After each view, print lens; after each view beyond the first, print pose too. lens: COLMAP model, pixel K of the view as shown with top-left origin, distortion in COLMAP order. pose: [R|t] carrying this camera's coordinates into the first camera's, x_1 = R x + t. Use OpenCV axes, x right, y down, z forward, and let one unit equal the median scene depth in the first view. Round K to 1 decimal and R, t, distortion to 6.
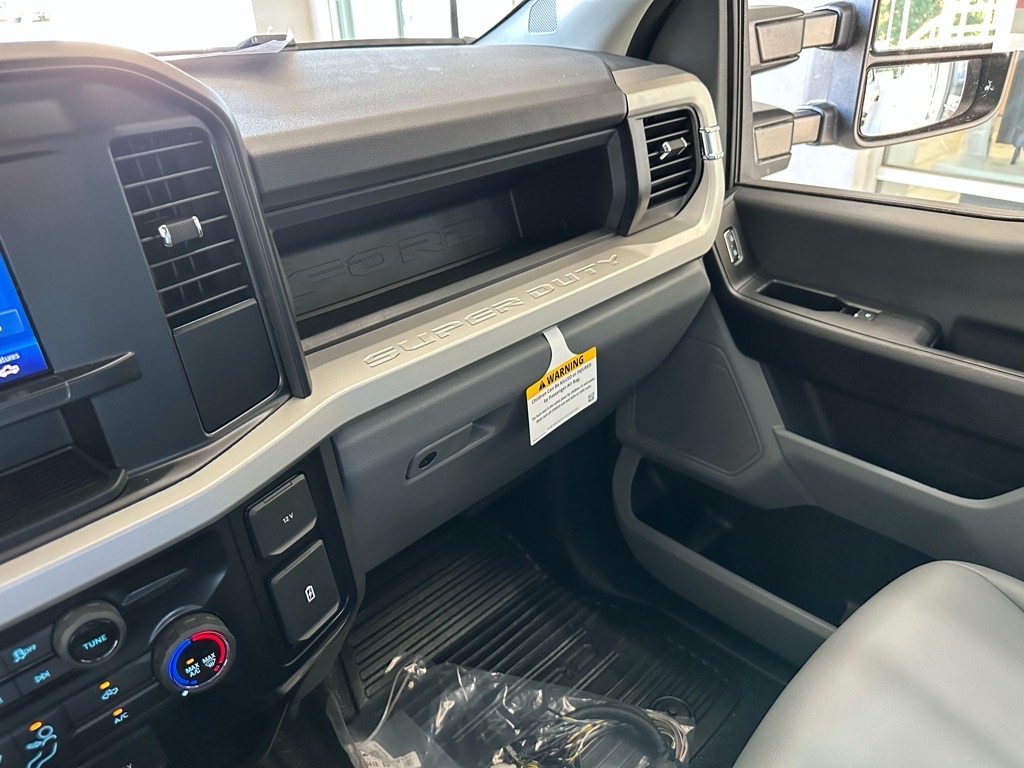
lens RADIAL K [[730.9, 0, 512.0], [0, 730.9, 384.0], [0, 0, 1]] dist [-0.010480, -0.004969]
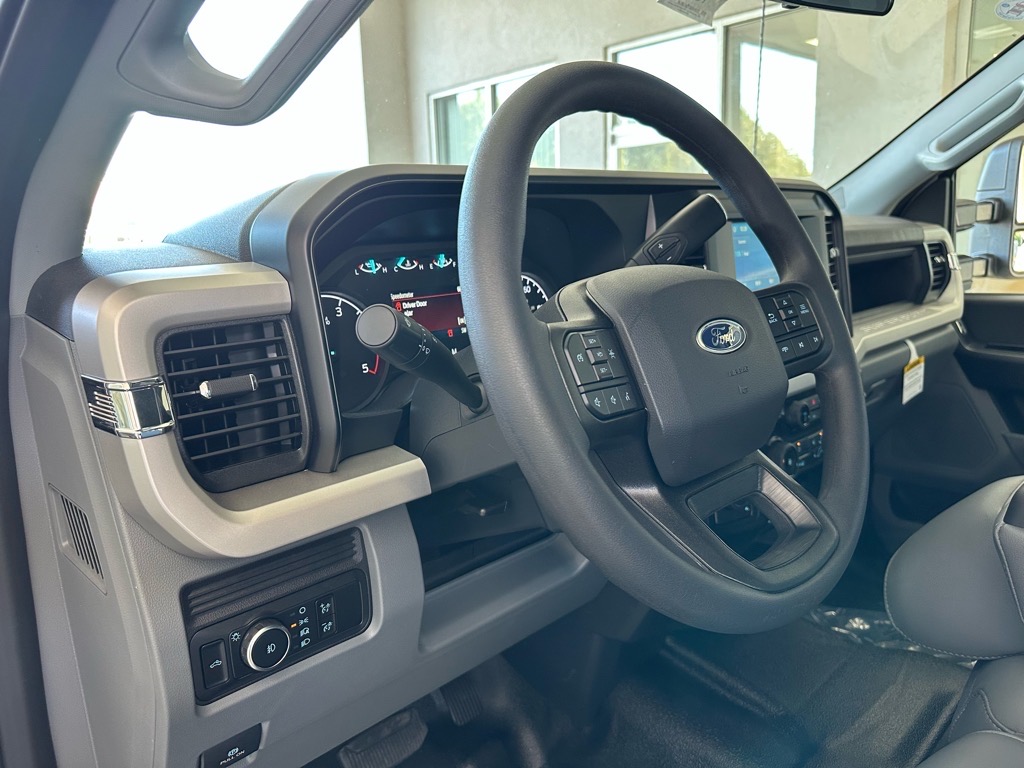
lens RADIAL K [[722.5, 0, 512.0], [0, 722.5, 384.0], [0, 0, 1]] dist [0.006004, -0.002380]
pose [[0.999837, -0.004656, -0.017443, -0.866726], [-0.000791, 0.953940, -0.299998, 0.548056], [0.018036, 0.299963, 0.953780, -0.707332]]
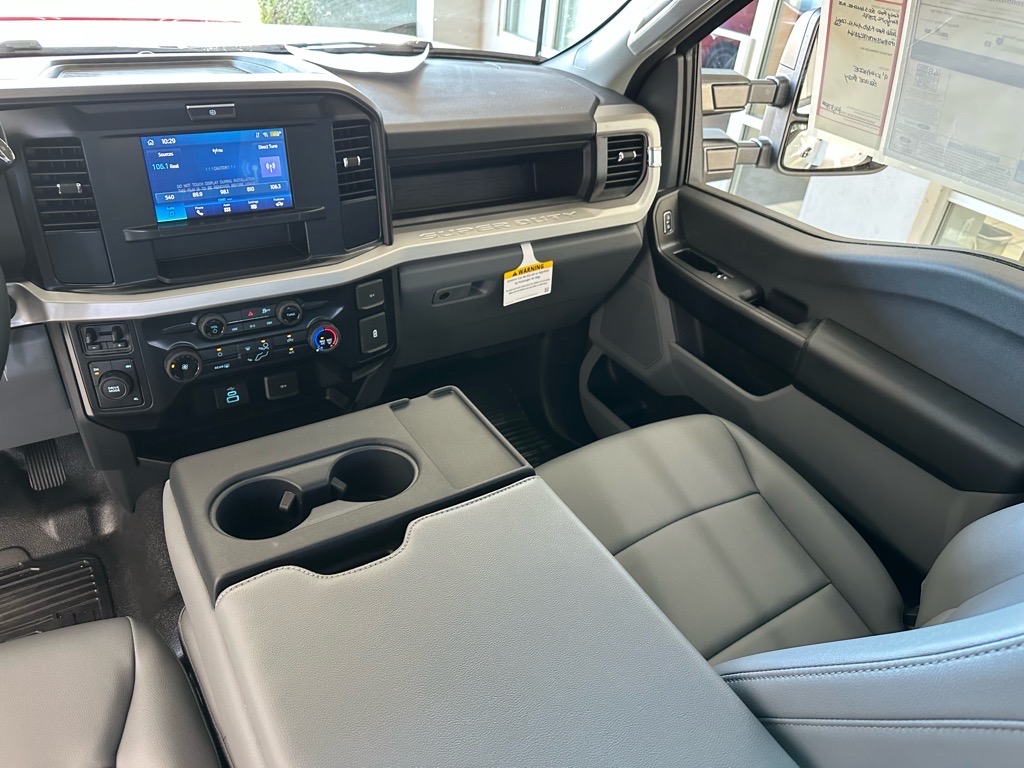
lens RADIAL K [[722.5, 0, 512.0], [0, 722.5, 384.0], [0, 0, 1]] dist [0.006004, -0.002380]
pose [[0.968713, 0.219976, -0.114916, 0.282800], [-0.210408, 0.973482, 0.089790, 0.102562], [0.131620, -0.062801, 0.989309, -0.767450]]
